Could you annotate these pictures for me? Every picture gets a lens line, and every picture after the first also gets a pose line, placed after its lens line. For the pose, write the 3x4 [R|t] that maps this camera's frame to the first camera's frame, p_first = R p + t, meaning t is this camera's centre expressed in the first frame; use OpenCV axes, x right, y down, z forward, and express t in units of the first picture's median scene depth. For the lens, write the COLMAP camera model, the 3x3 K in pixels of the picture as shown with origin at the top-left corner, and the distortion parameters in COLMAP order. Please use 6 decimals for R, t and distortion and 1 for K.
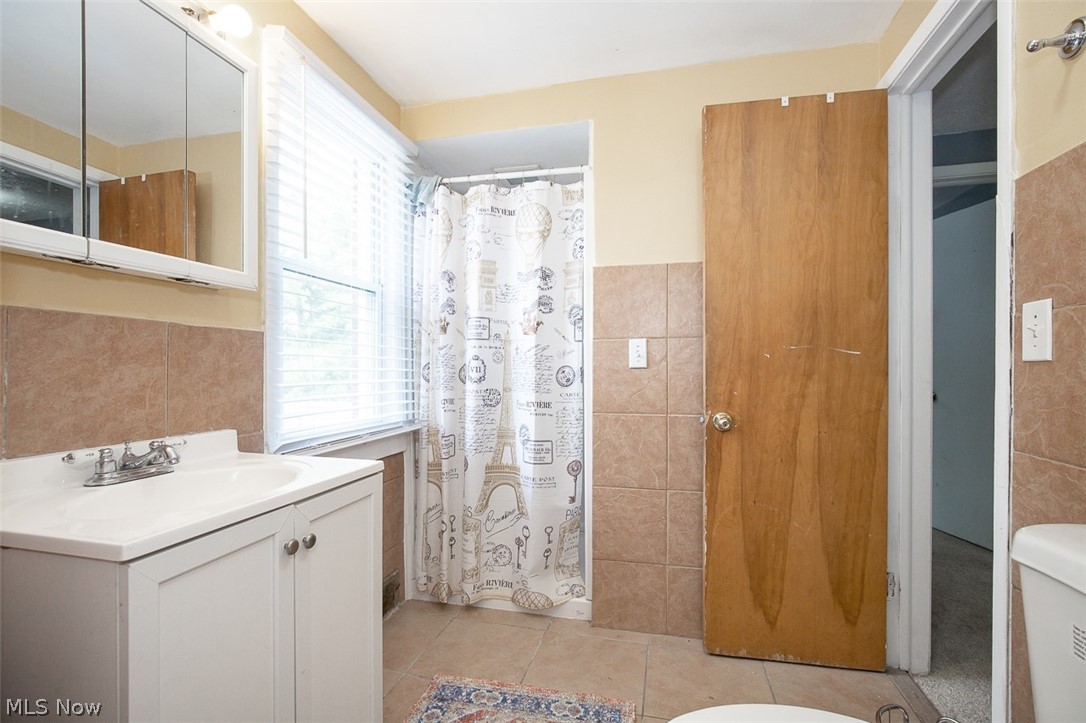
lens RADIAL K [[506.4, 0, 546.5], [0, 506.4, 352.3], [0, 0, 1]] dist [-0.010327, -0.000456]
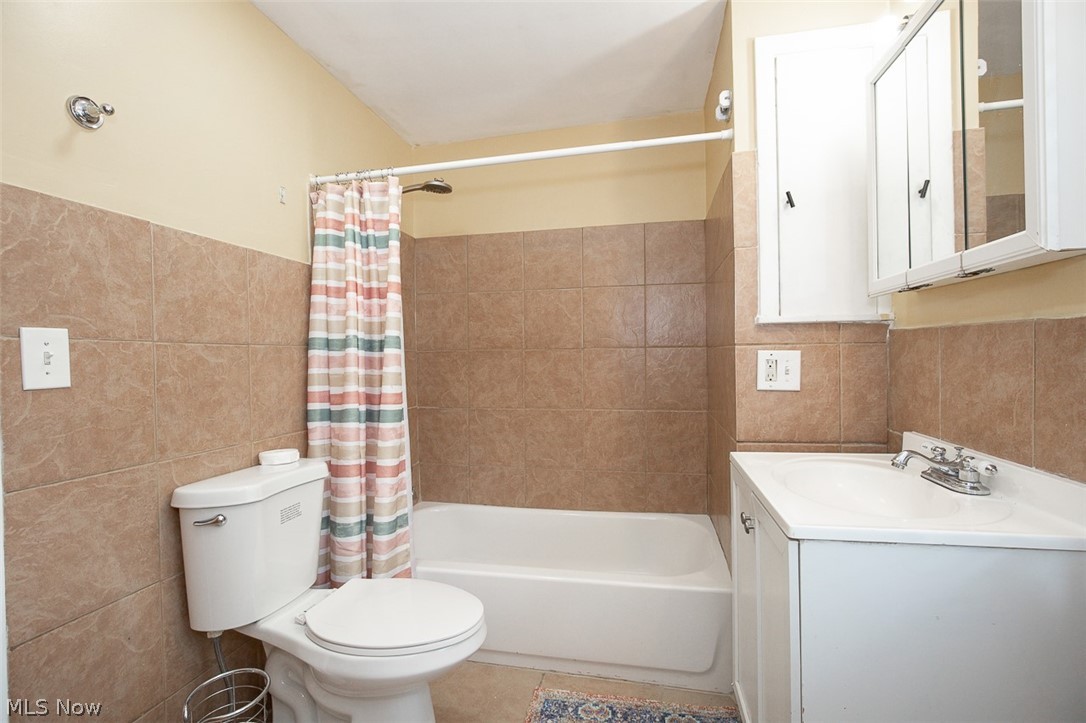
lens RADIAL K [[499.6, 0, 545.6], [0, 499.6, 375.0], [0, 0, 1]] dist [-0.011277, 0.007444]
pose [[-0.999480, 0.021942, -0.023632, 0.014328], [0.021678, 0.999700, 0.011362, 0.000510], [0.023874, 0.010843, -0.999656, 1.979836]]
